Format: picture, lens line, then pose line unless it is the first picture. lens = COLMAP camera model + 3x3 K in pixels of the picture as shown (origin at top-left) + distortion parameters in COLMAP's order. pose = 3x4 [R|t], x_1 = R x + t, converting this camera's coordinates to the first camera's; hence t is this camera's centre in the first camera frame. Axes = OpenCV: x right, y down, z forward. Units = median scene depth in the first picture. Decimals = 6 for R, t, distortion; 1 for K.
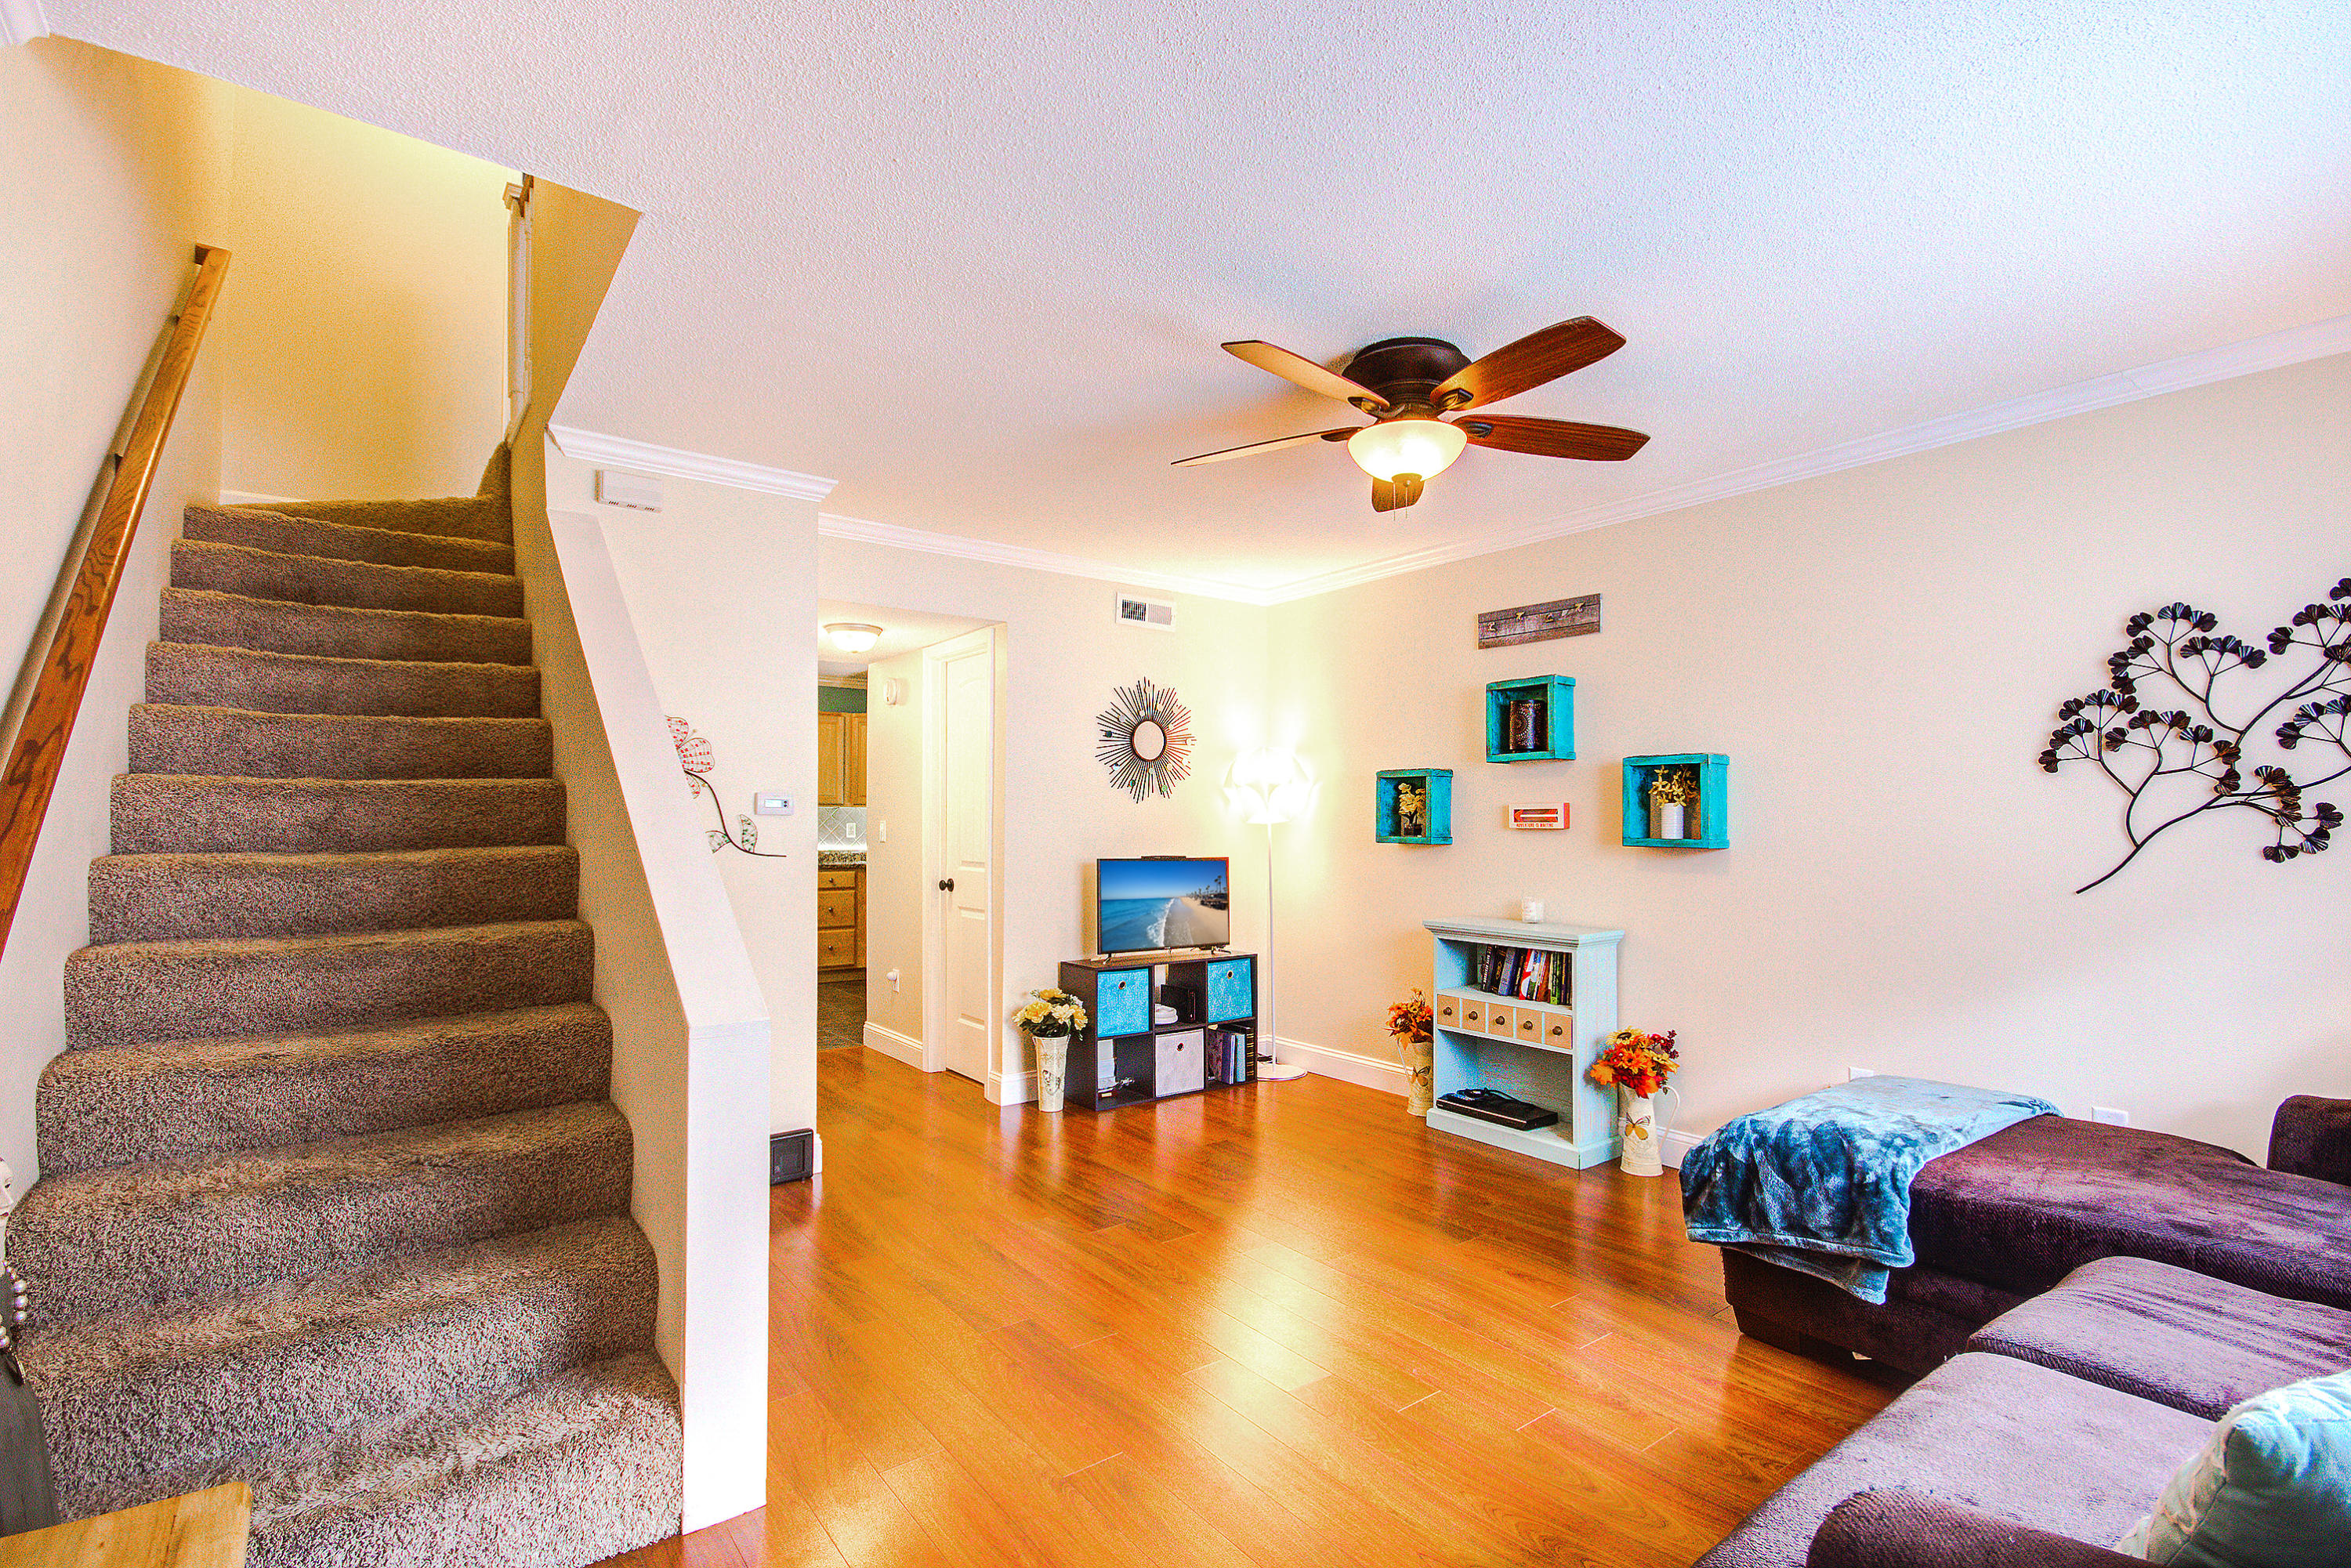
lens RADIAL K [[1124.6, 0, 1190.8], [0, 1124.6, 837.4], [0, 0, 1]] dist [-0.002772, -0.000196]
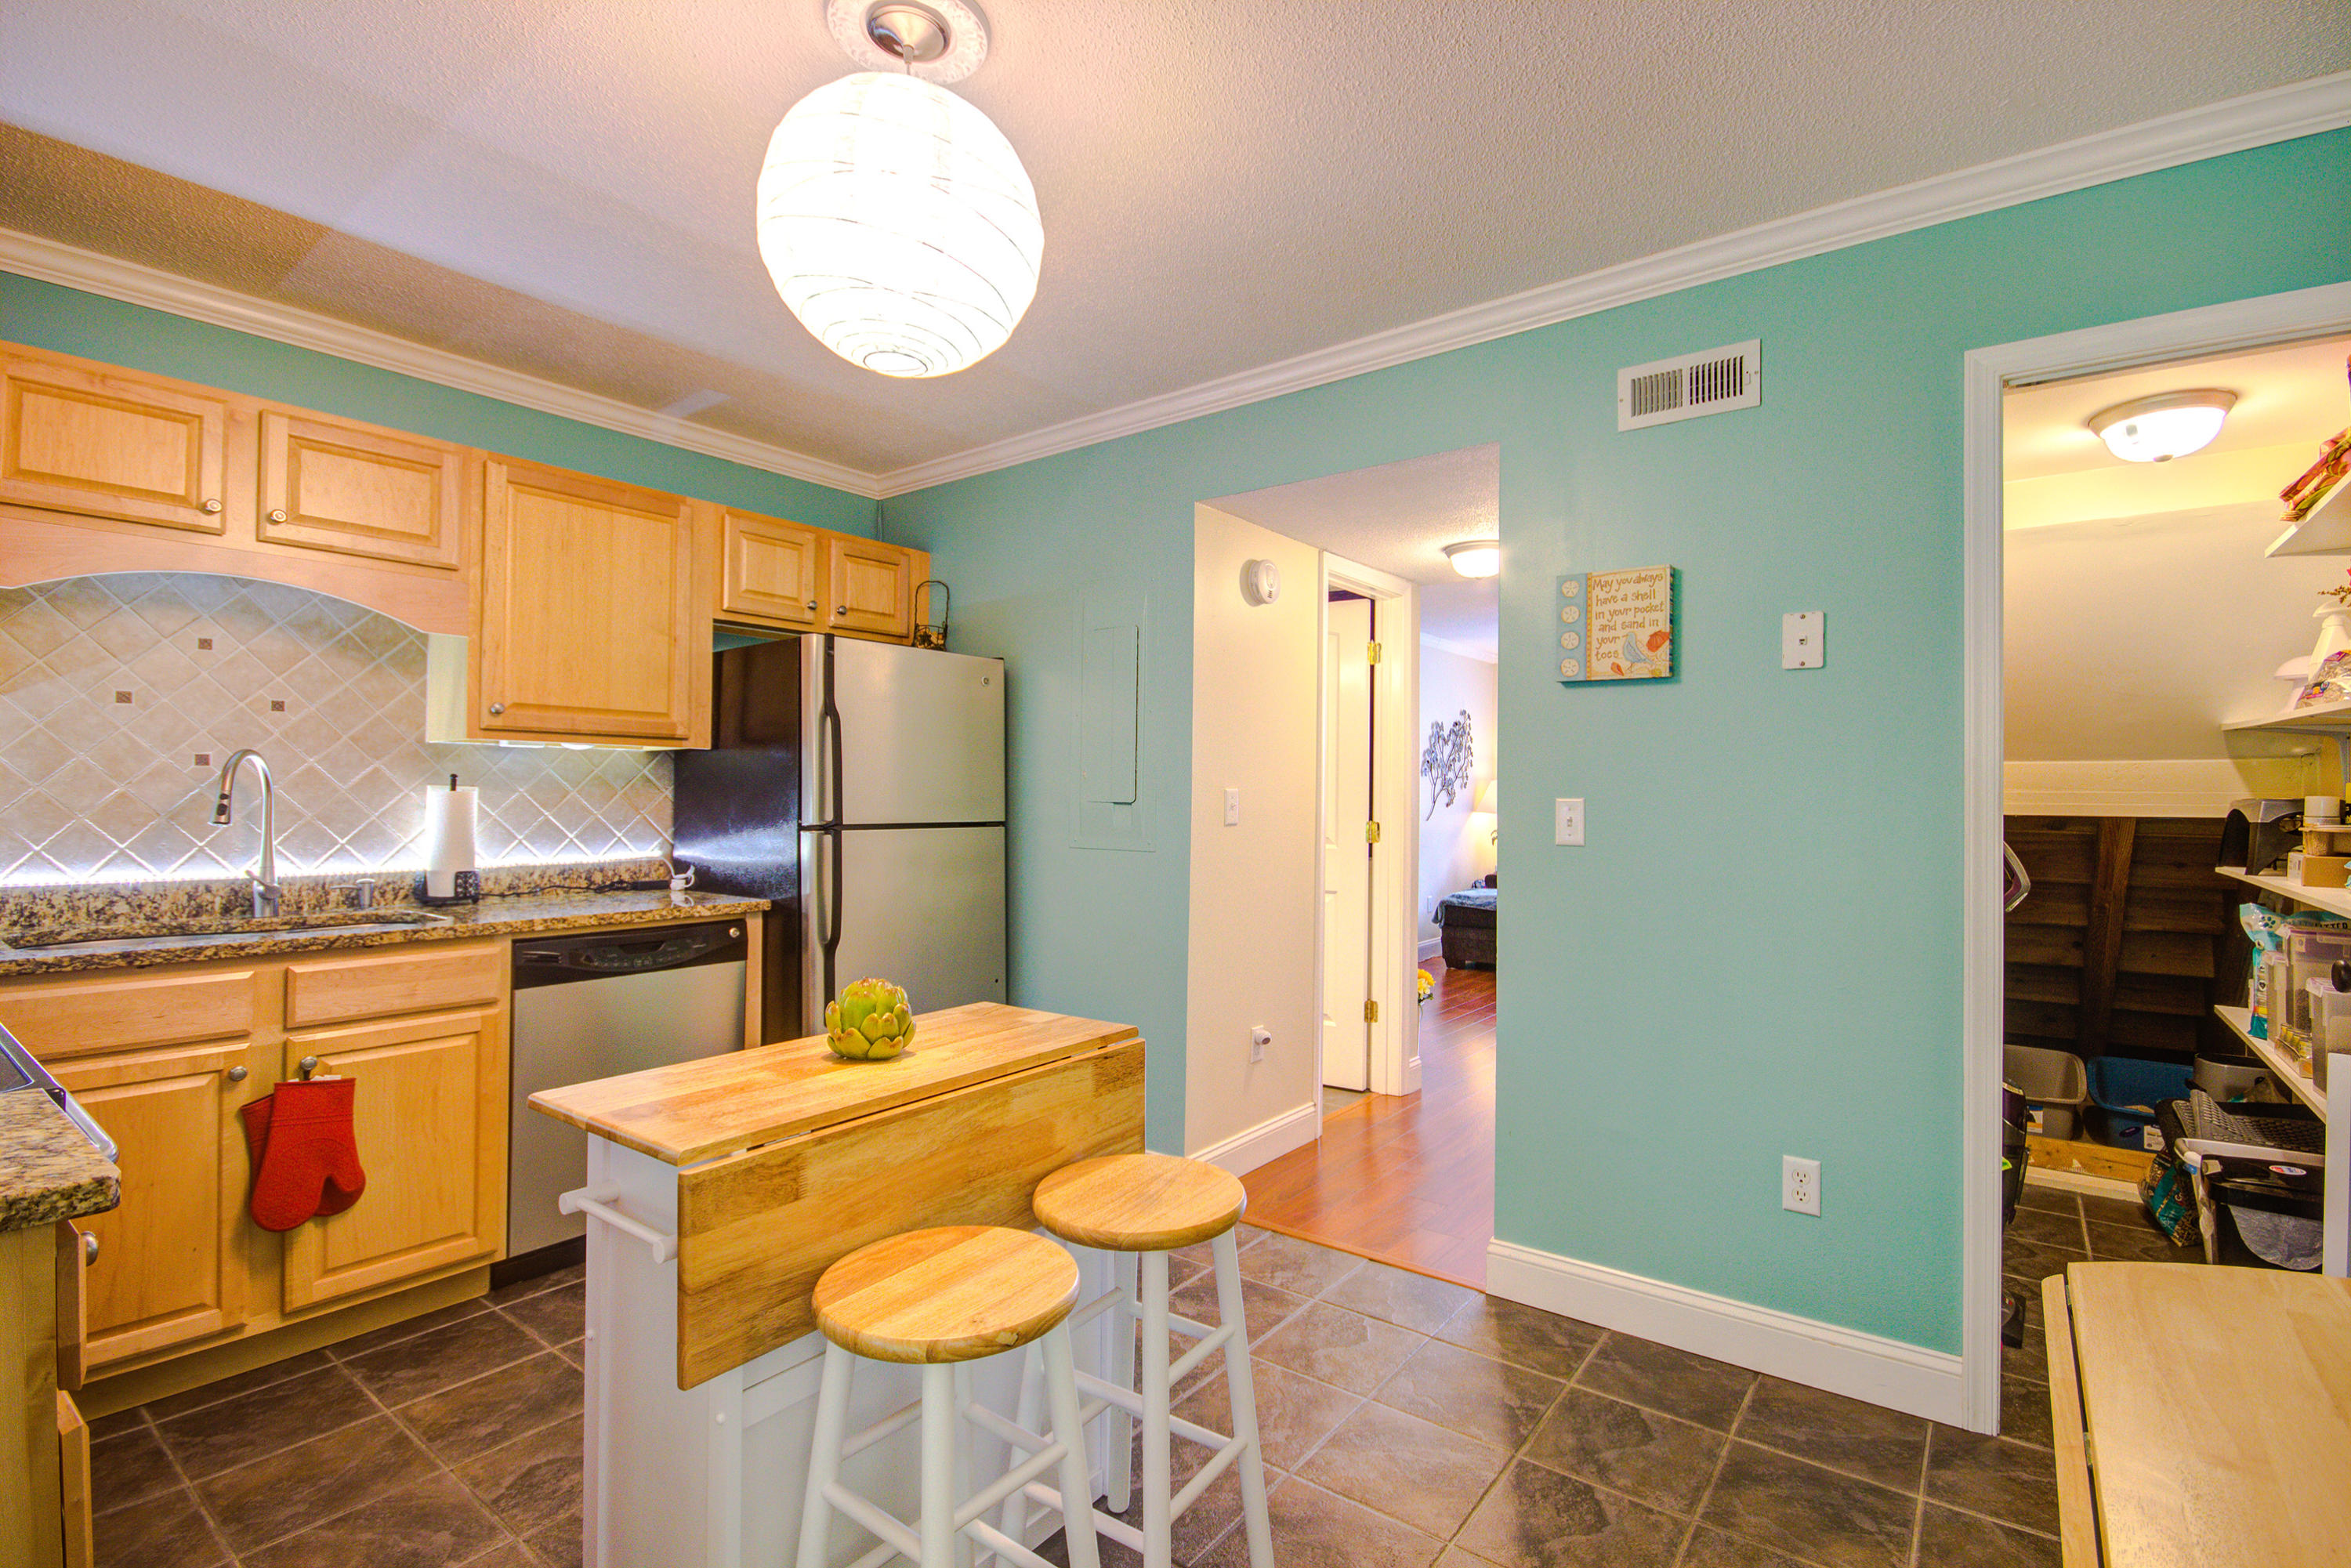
lens RADIAL K [[1076.4, 0, 1188.9], [0, 1076.4, 782.2], [0, 0, 1]] dist [0.020002, -0.017228]
pose [[-0.281655, 0.007027, 0.959490, -1.090249], [0.004431, 0.999972, -0.006023, -0.021301], [-0.959506, 0.002555, -0.281678, 1.587882]]
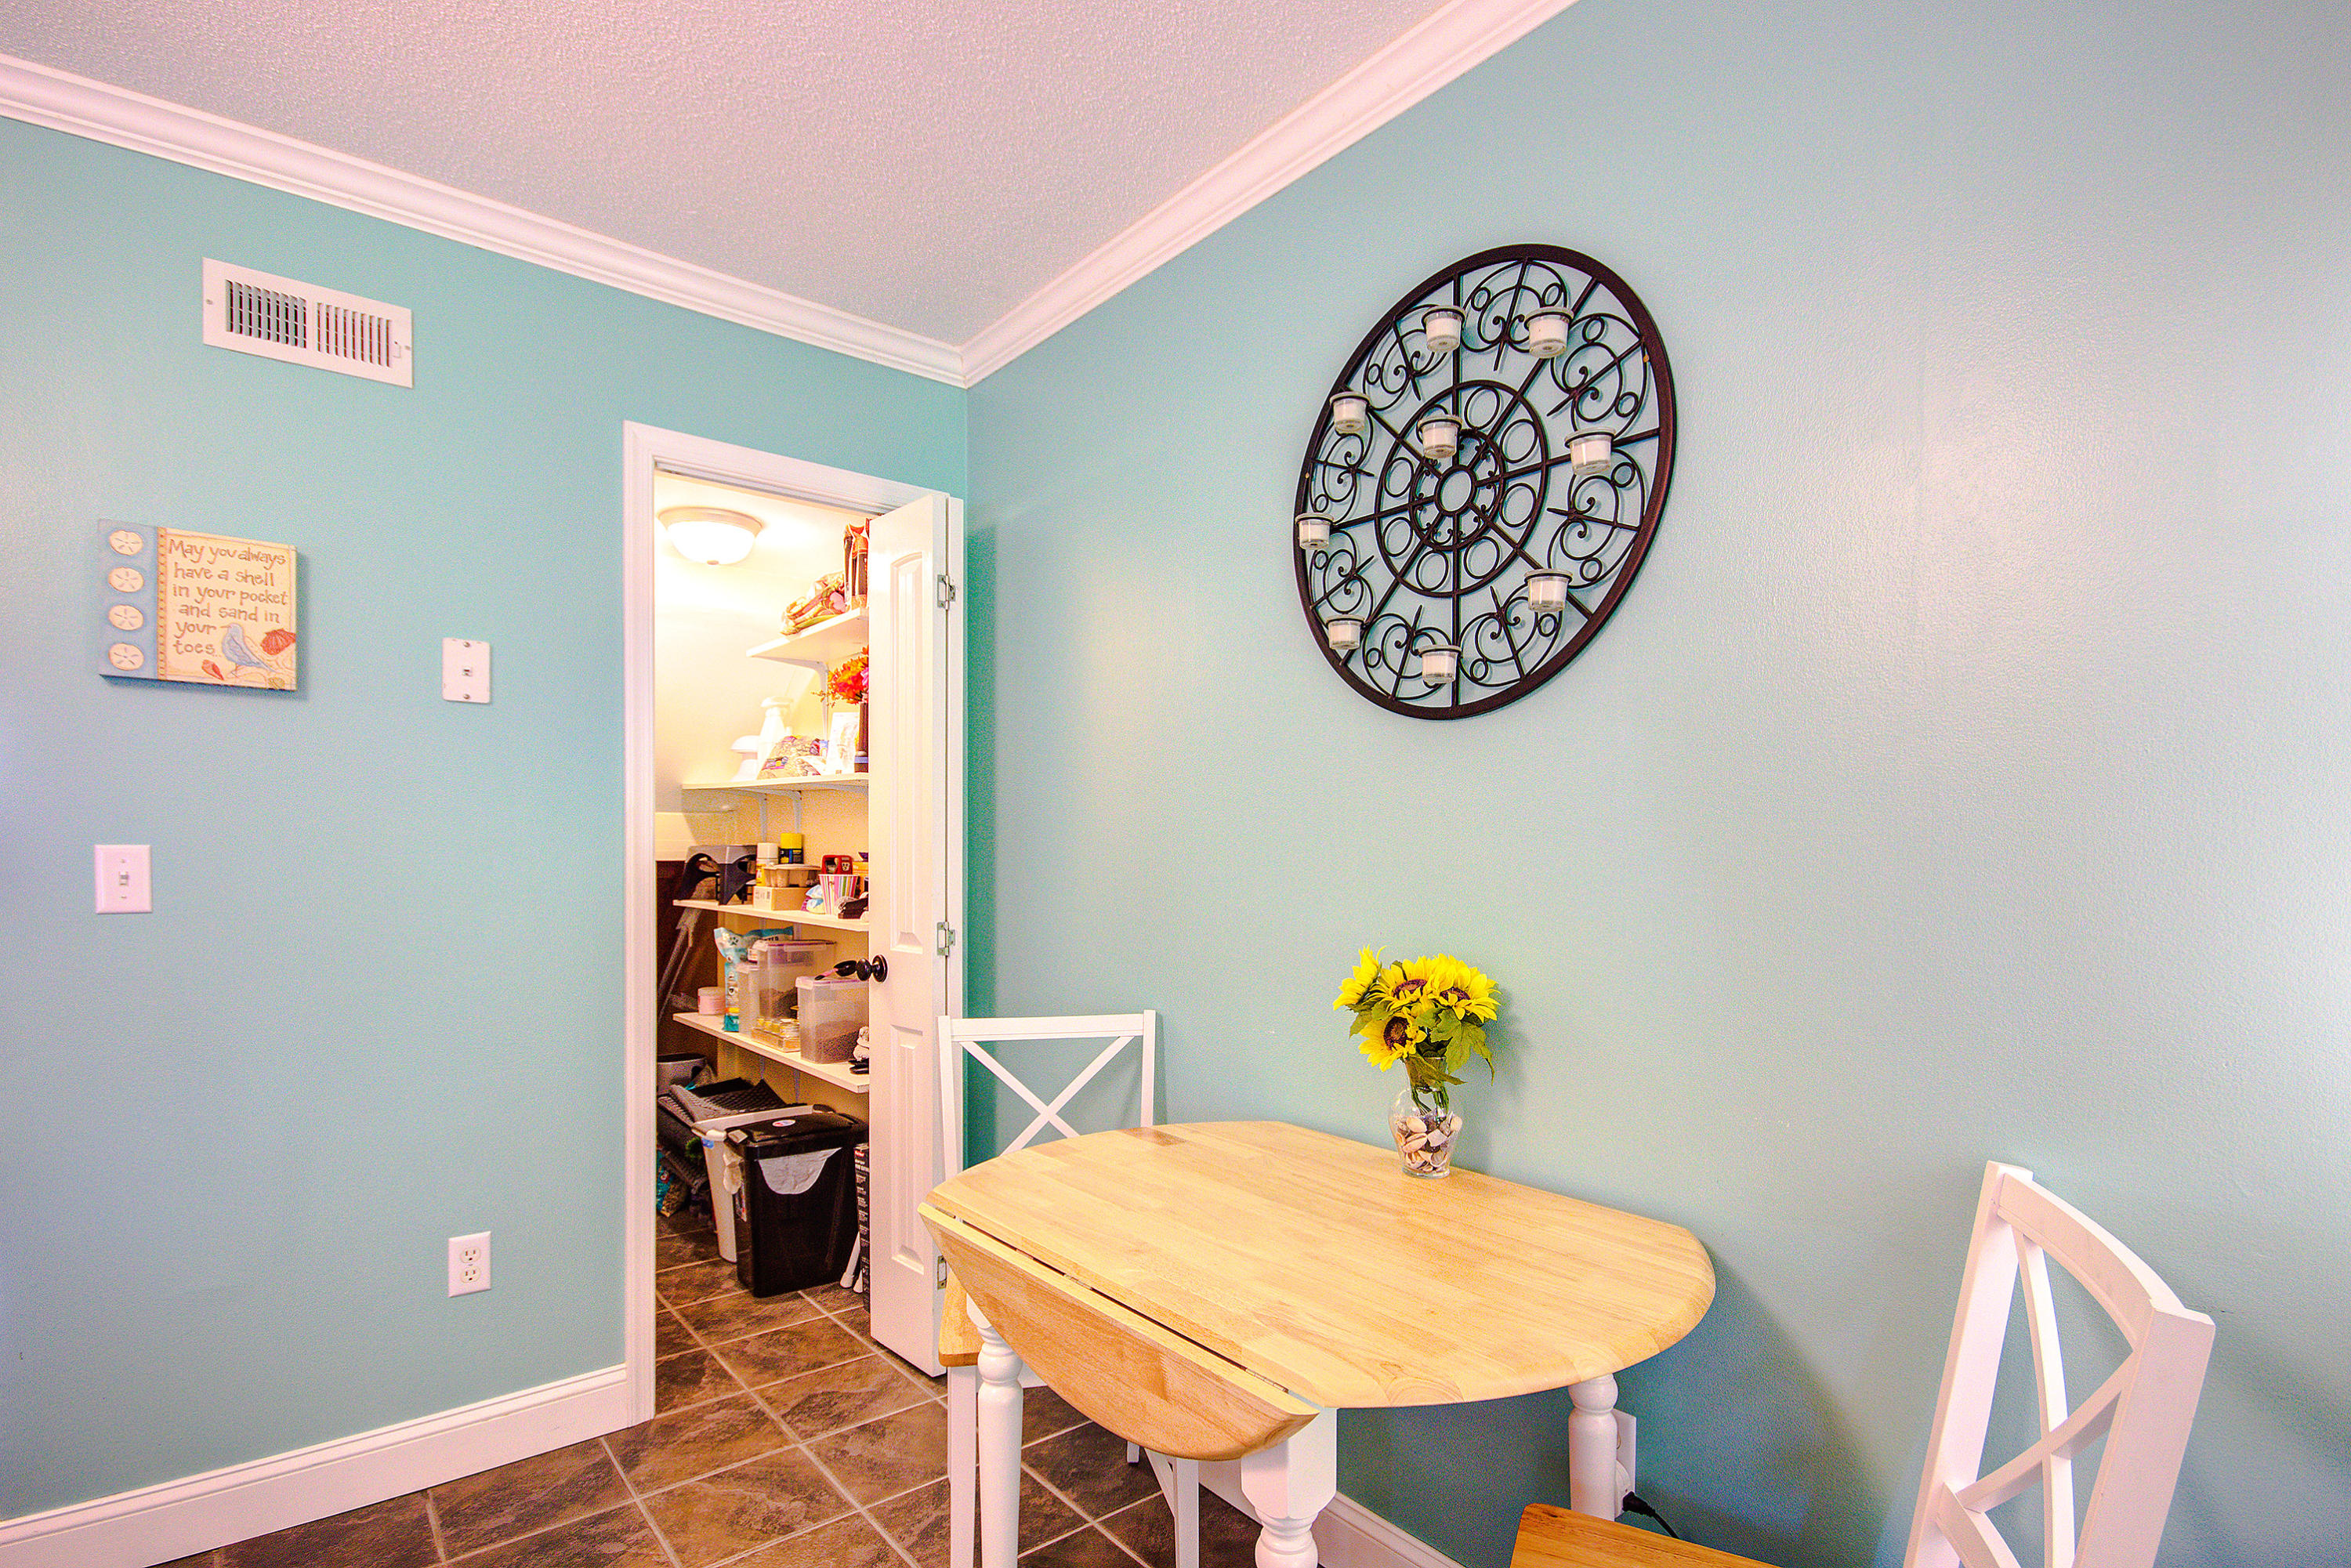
lens RADIAL K [[1149.1, 0, 1200.8], [0, 1149.1, 876.2], [0, 0, 1]] dist [-0.002045, 0.000061]
pose [[-0.998491, -0.004530, -0.054726, -0.971731], [-0.006429, 0.999381, 0.034580, -0.021100], [0.054535, 0.034879, -0.997902, 1.677030]]
